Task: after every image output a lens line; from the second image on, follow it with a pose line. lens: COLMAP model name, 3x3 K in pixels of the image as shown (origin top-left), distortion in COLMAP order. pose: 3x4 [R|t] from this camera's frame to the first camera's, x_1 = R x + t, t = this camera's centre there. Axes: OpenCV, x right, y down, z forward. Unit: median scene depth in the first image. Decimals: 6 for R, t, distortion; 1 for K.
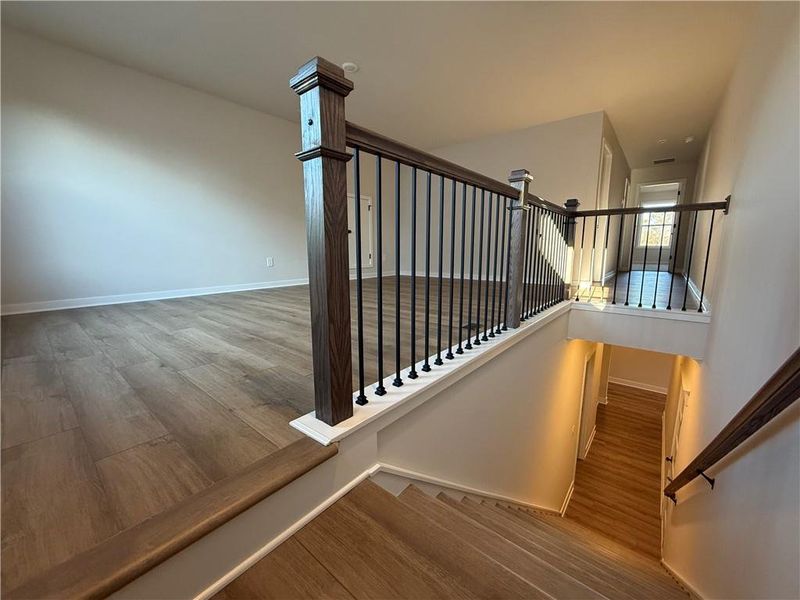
lens RADIAL K [[318.6, 0, 401.5], [0, 318.6, 299.1], [0, 0, 1]] dist [-0.000961, -0.000009]
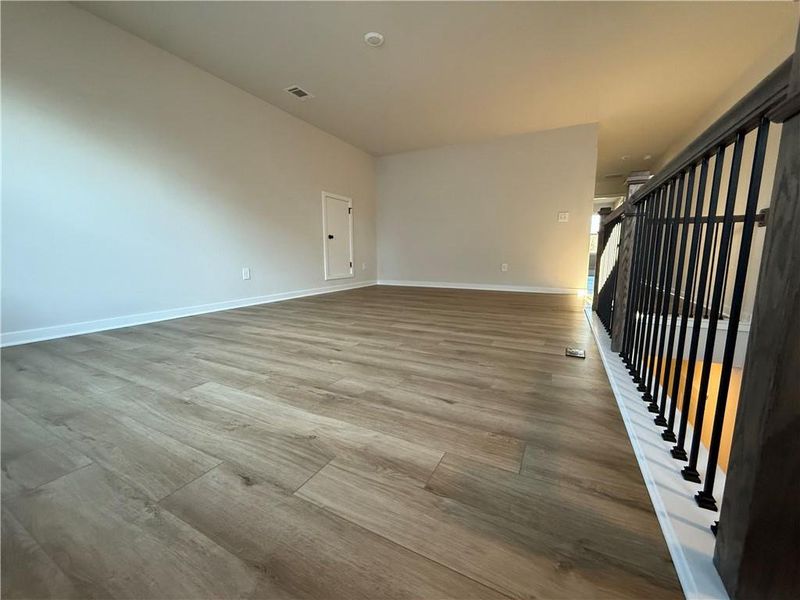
lens RADIAL K [[318.6, 0, 398.9], [0, 318.6, 299.1], [0, 0, 1]] dist [-0.000961, -0.000009]
pose [[0.977329, -0.027708, 0.209903, -0.521993], [0.031136, 0.999430, -0.013045, -0.077611], [-0.209422, 0.019285, 0.977635, 0.348613]]
